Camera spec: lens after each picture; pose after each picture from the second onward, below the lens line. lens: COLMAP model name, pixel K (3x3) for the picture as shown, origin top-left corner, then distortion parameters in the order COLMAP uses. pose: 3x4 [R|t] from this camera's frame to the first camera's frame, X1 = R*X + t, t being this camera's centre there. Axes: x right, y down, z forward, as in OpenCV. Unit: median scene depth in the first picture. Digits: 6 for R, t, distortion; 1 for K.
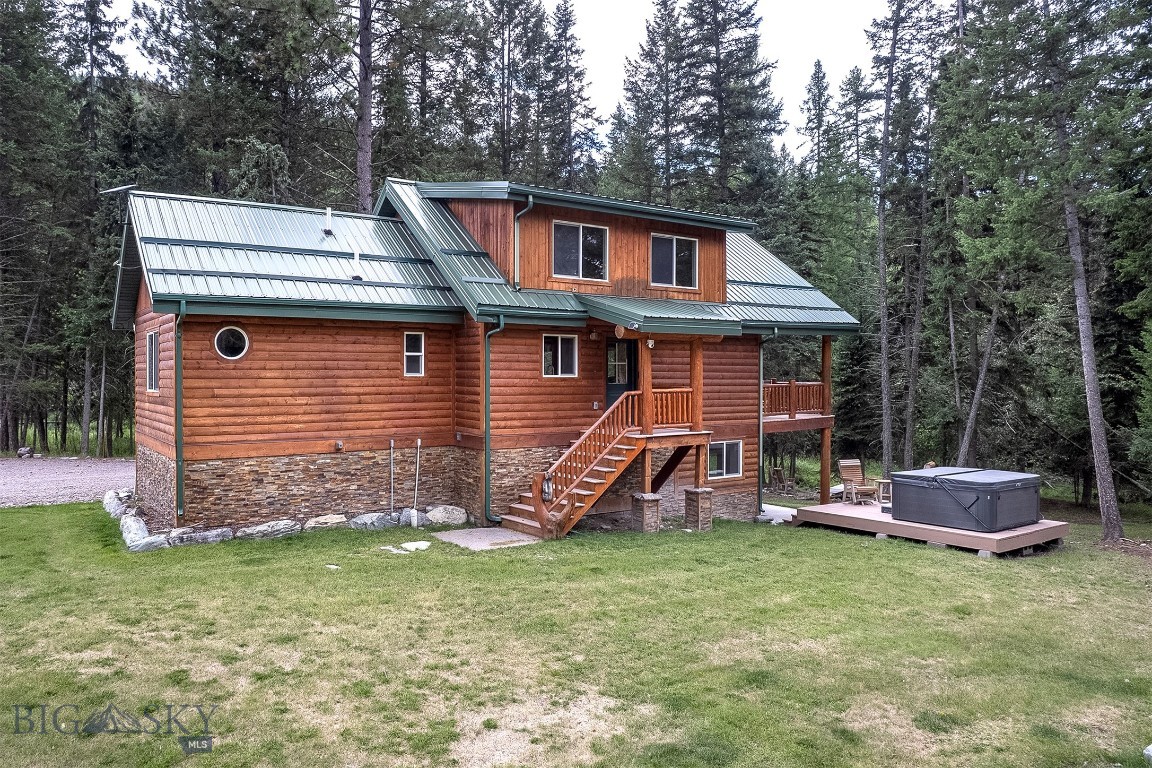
lens RADIAL K [[746.4, 0, 576.0], [0, 746.4, 384.0], [0, 0, 1]] dist [-0.003771, -0.000726]
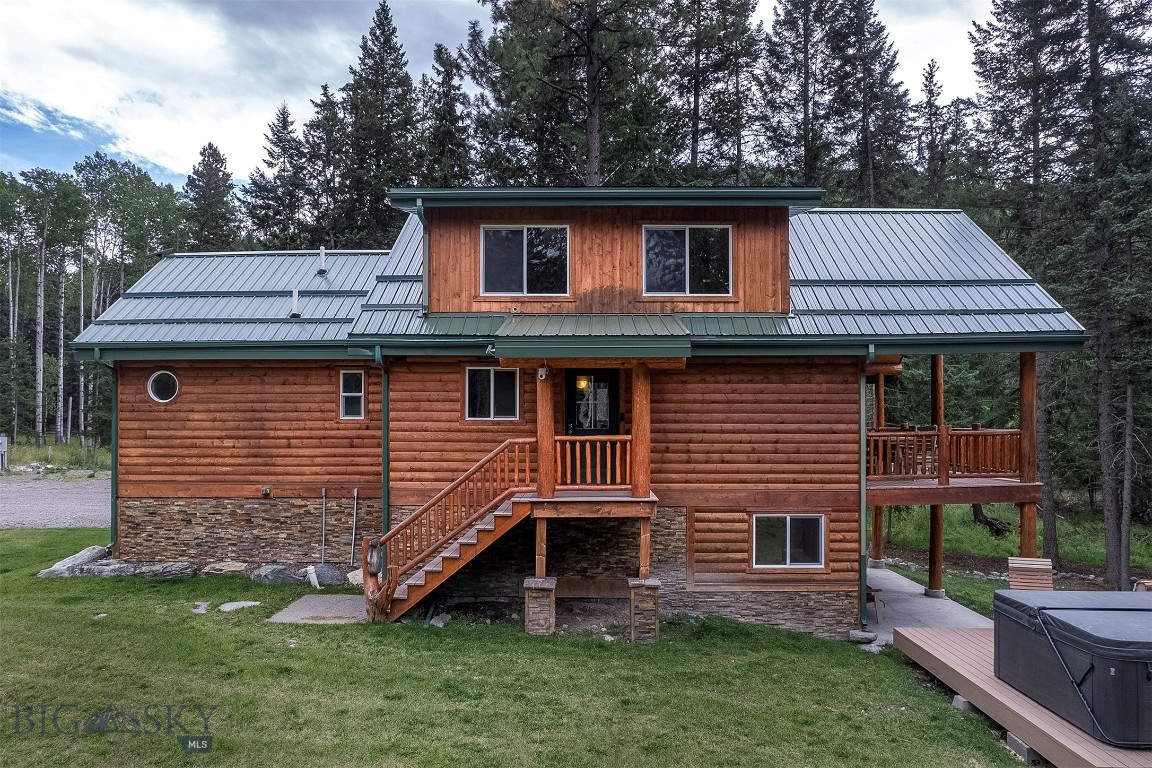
lens RADIAL K [[751.3, 0, 576.7], [0, 751.3, 413.3], [0, 0, 1]] dist [-0.026347, 0.002115]
pose [[0.831147, -0.006432, -0.556015, 0.538101], [-0.007347, 0.999719, -0.022547, 0.001310], [0.556004, 0.022825, 0.830866, 0.410263]]
